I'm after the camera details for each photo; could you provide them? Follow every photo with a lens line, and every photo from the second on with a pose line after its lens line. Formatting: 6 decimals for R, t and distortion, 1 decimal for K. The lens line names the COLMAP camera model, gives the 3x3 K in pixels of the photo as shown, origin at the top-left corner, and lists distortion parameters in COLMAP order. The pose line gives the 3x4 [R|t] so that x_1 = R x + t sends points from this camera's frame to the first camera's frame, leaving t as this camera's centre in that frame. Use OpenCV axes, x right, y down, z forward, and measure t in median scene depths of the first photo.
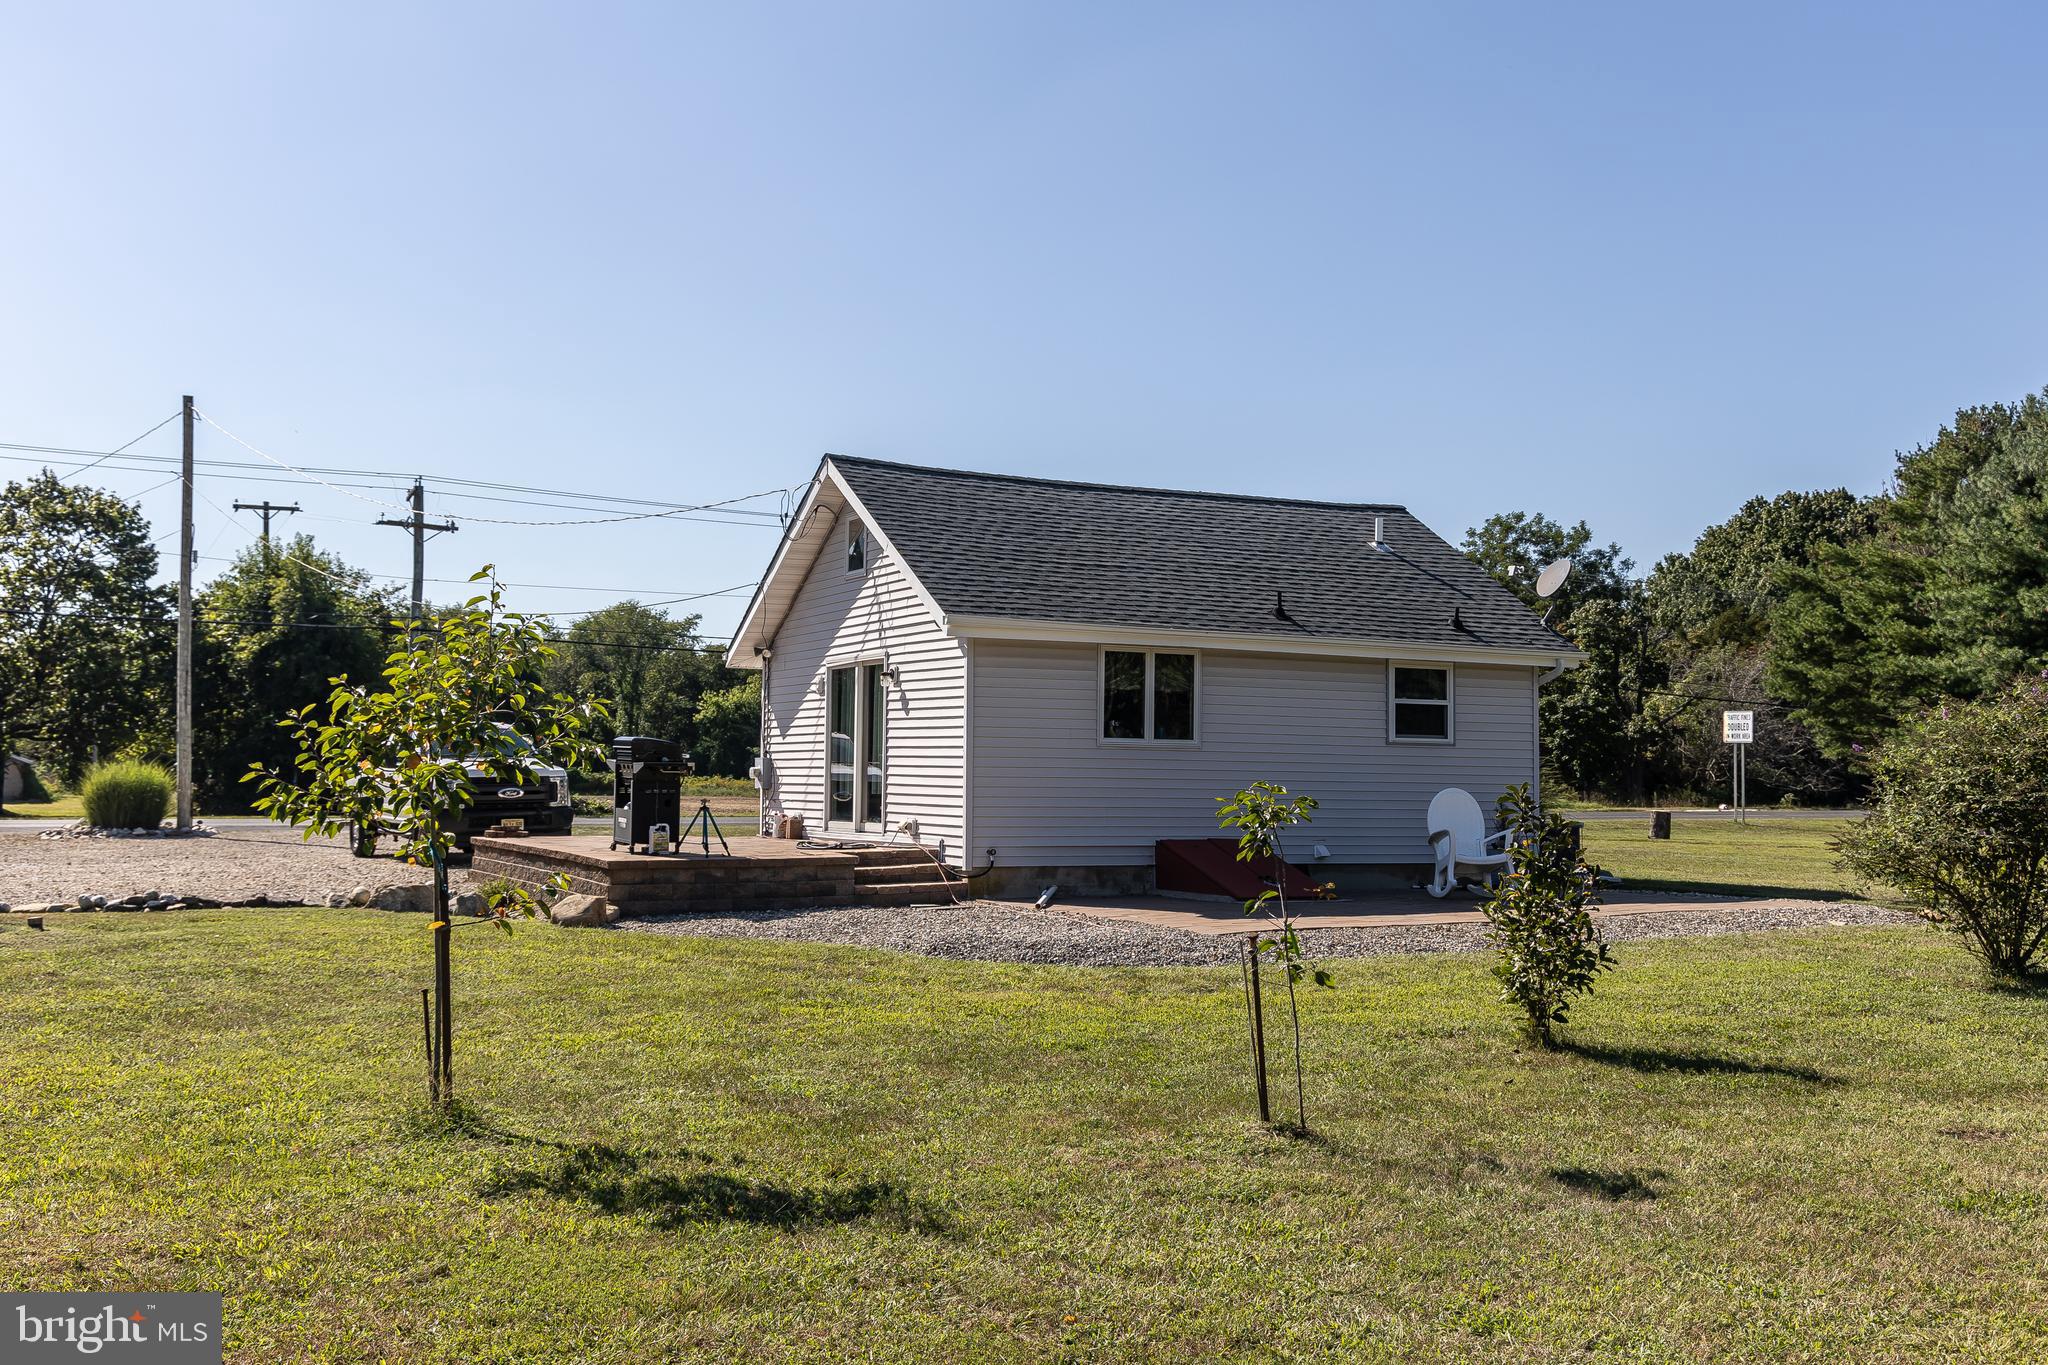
lens RADIAL K [[1982.9, 0, 1024.0], [0, 1982.9, 682.5], [0, 0, 1]] dist [0.004094, 0.000764]
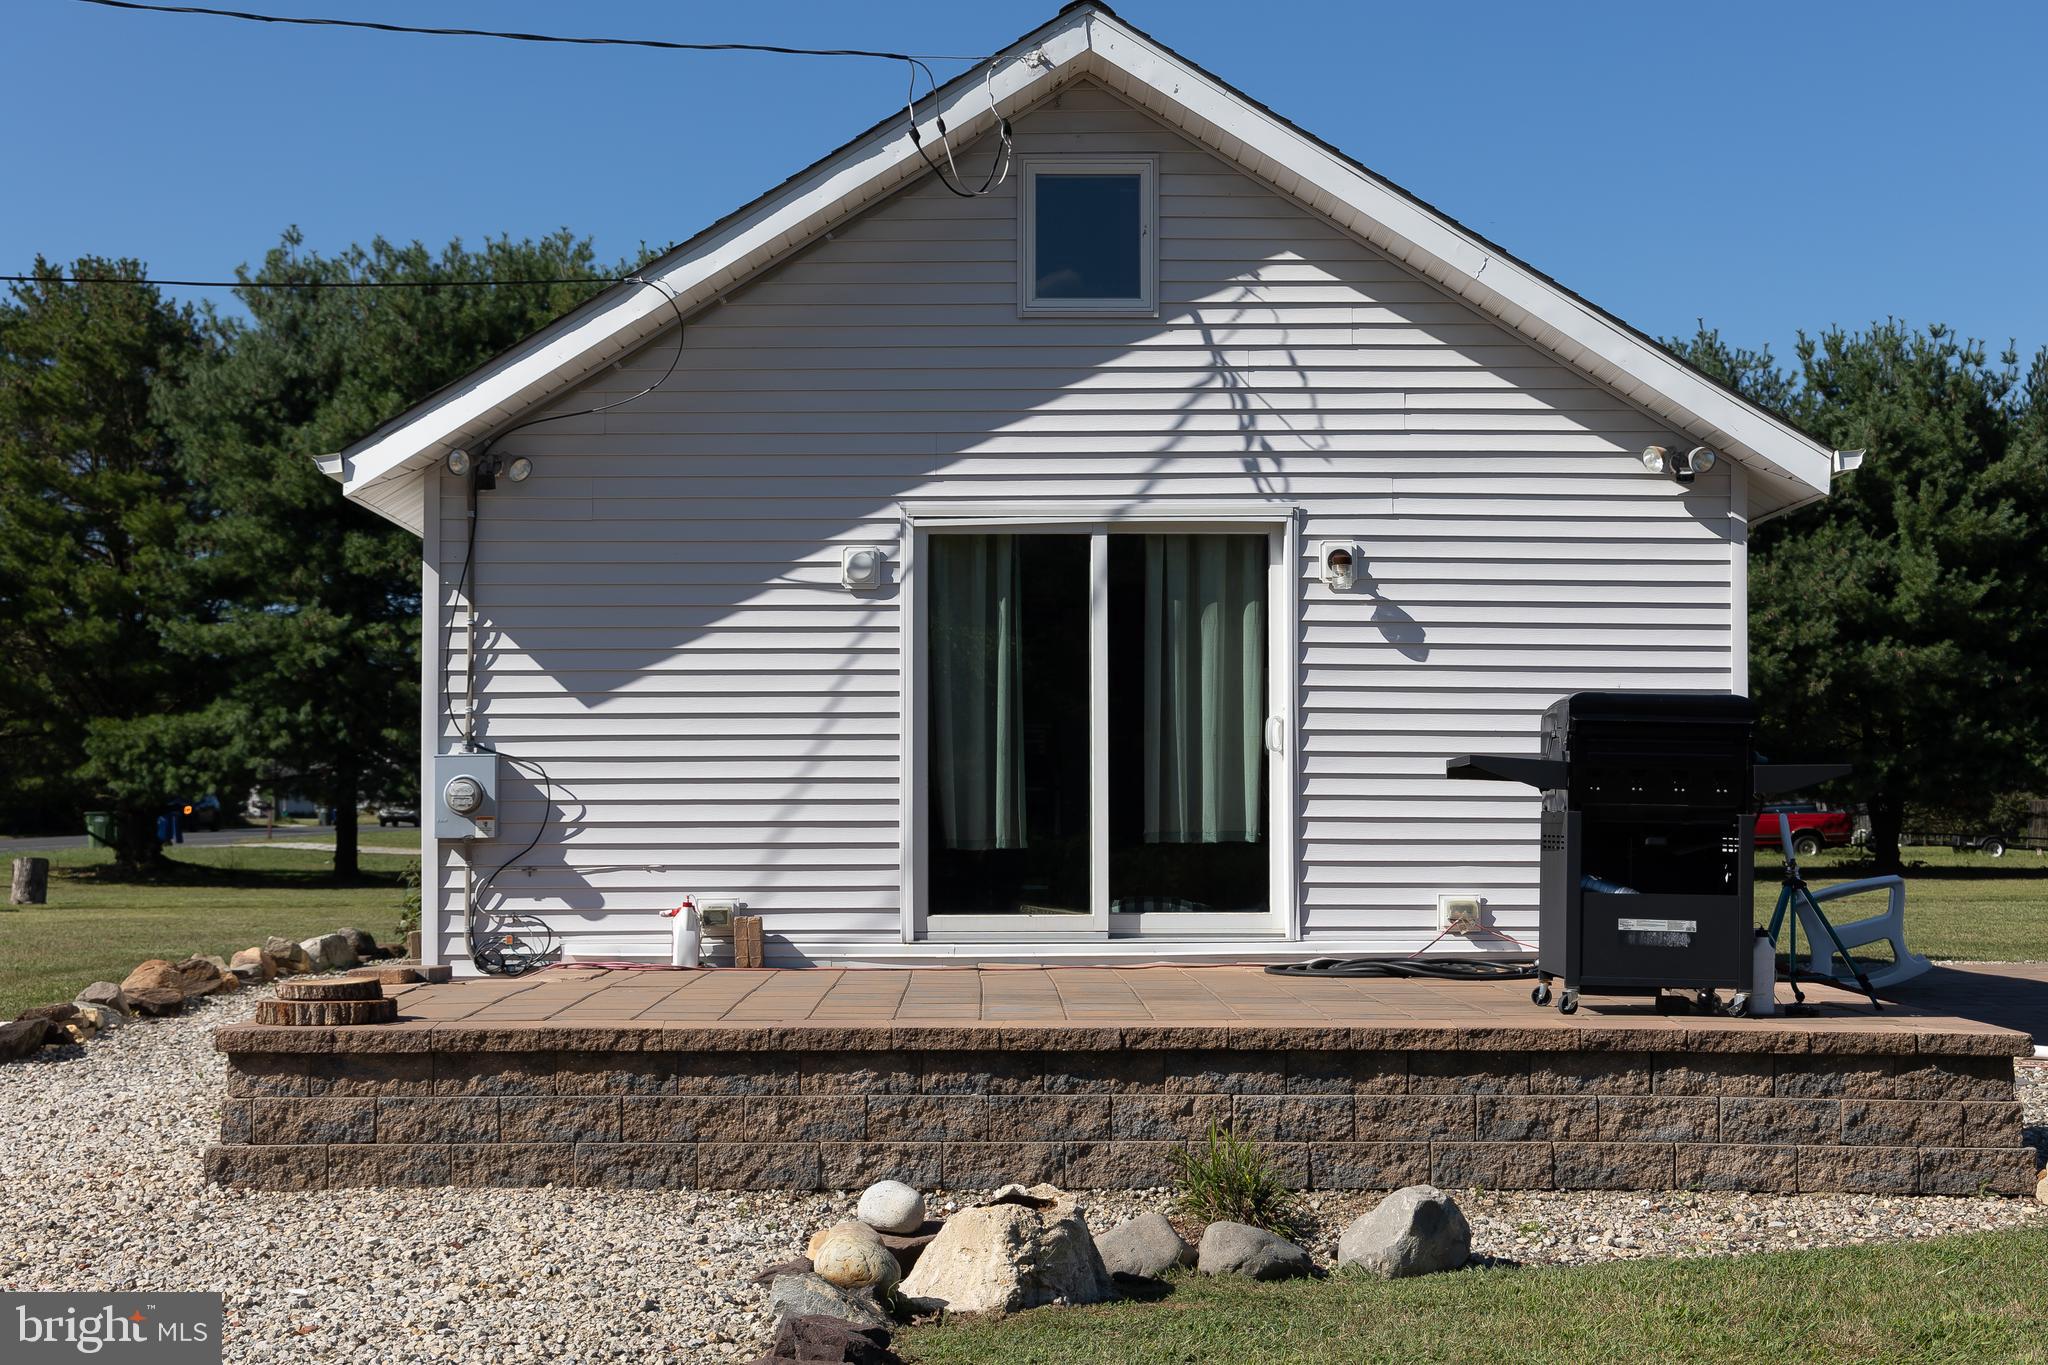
lens RADIAL K [[2745.9, 0, 1010.9], [0, 2745.9, 695.8], [0, 0, 1]] dist [0.007849, 0.065624]
pose [[0.442884, 0.028023, 0.896141, -0.628580], [-0.037227, 0.999224, -0.012848, 0.034948], [-0.895806, -0.027671, 0.443584, 0.798772]]
